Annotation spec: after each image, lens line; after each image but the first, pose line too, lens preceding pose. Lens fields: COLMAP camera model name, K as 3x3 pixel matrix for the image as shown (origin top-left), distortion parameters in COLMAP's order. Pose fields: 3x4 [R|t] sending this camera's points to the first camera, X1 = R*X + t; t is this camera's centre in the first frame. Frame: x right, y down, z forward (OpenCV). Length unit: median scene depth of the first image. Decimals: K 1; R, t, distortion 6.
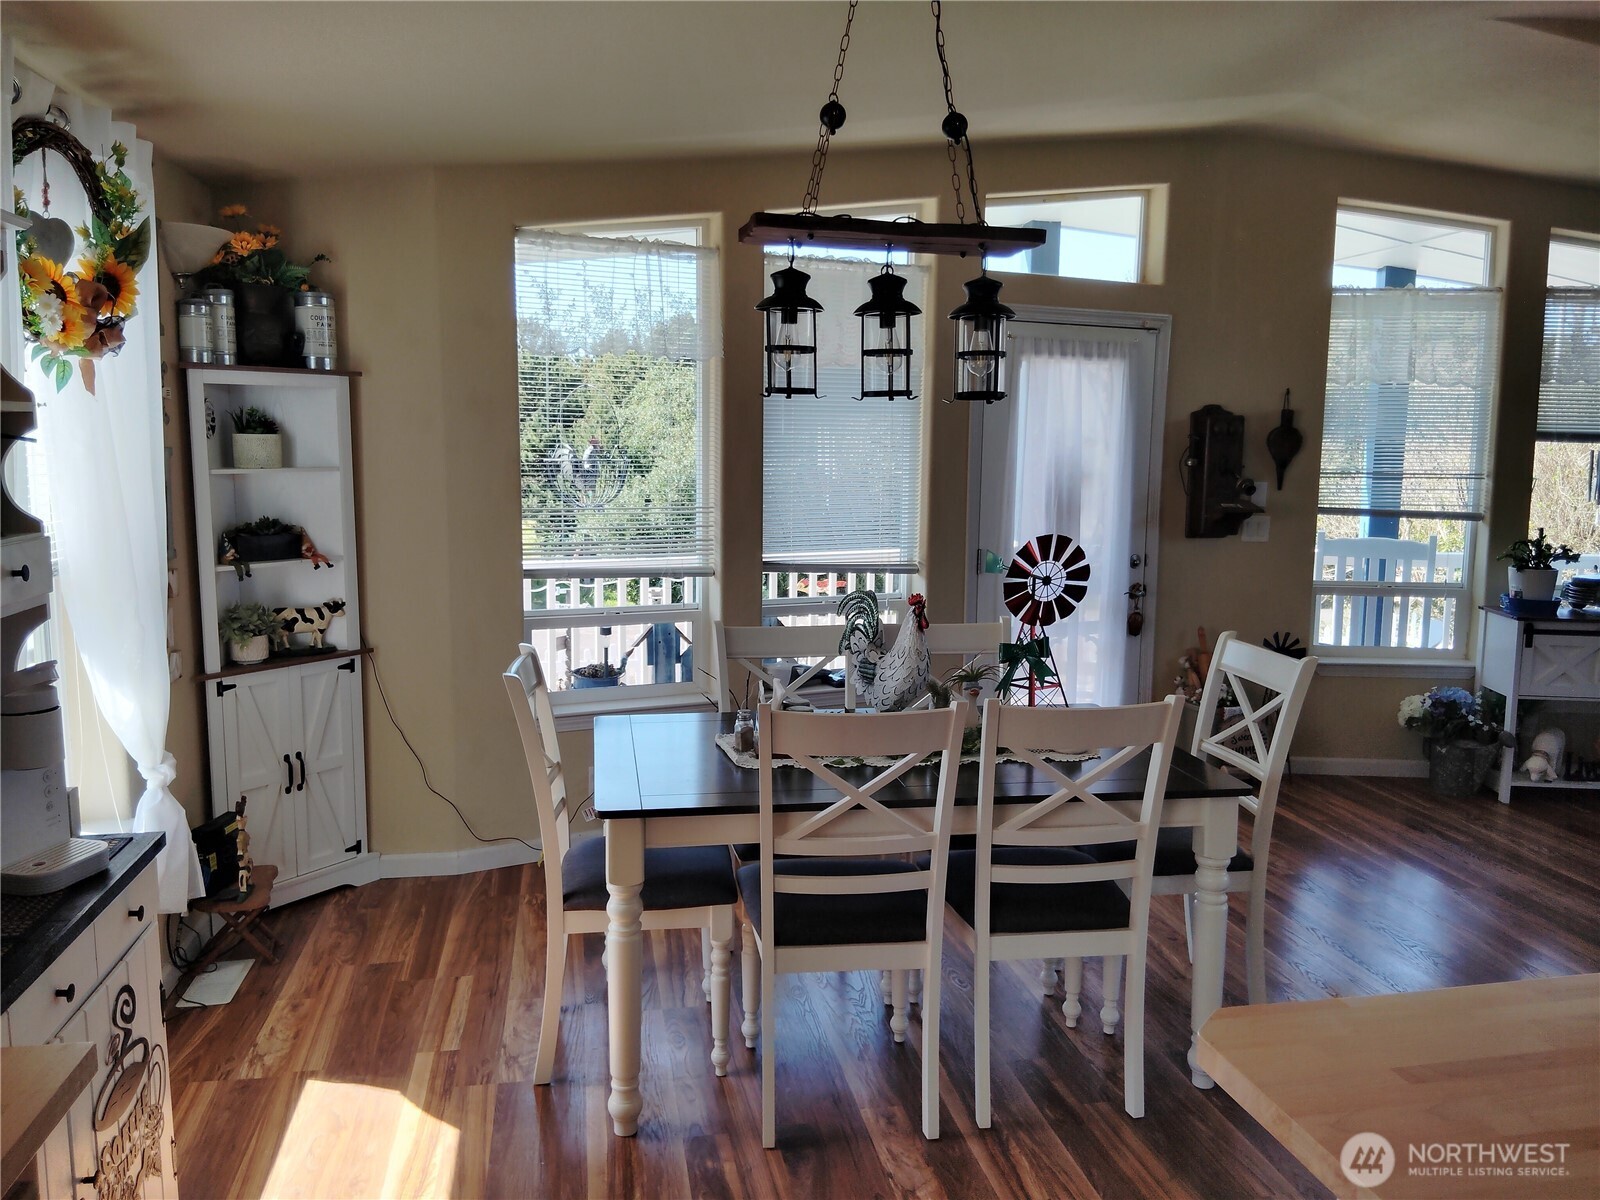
lens RADIAL K [[1203.6, 0, 793.2], [0, 1203.6, 596.0], [0, 0, 1]] dist [0.111299, -0.195305]
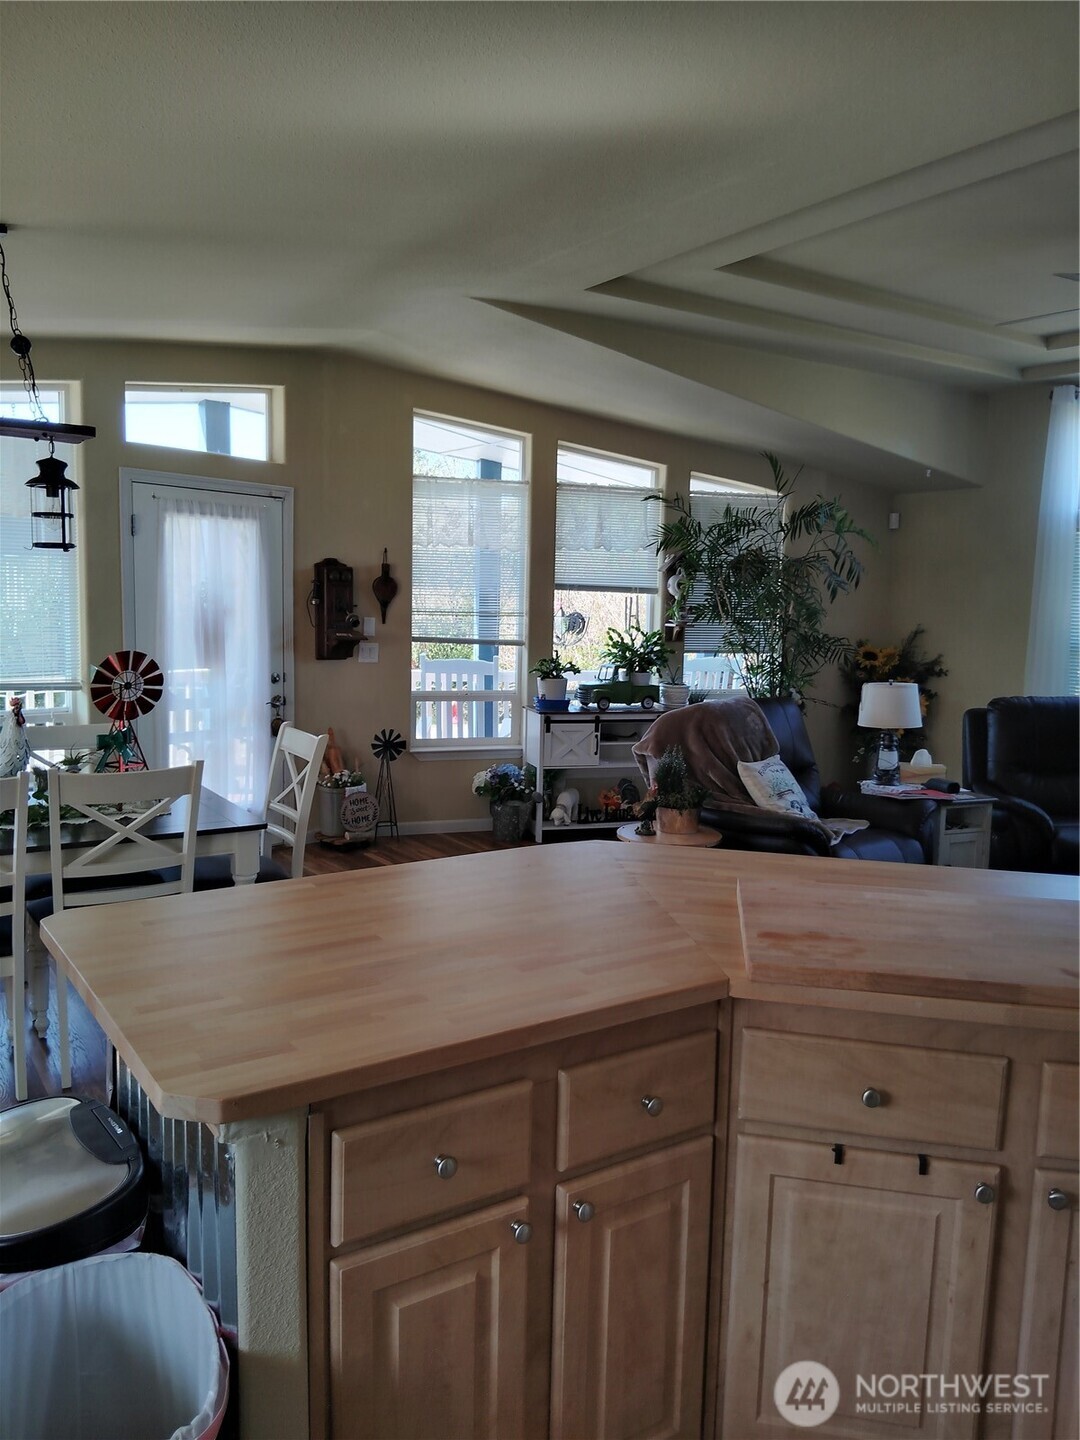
lens RADIAL K [[1083.2, 0, 541.3], [0, 1083.2, 718.7], [0, 0, 1]] dist [0.111299, -0.195305]
pose [[0.918992, -0.032464, 0.392937, 0.120252], [0.034337, 0.999408, 0.002264, 0.028821], [-0.392778, 0.011411, 0.919562, -0.229979]]
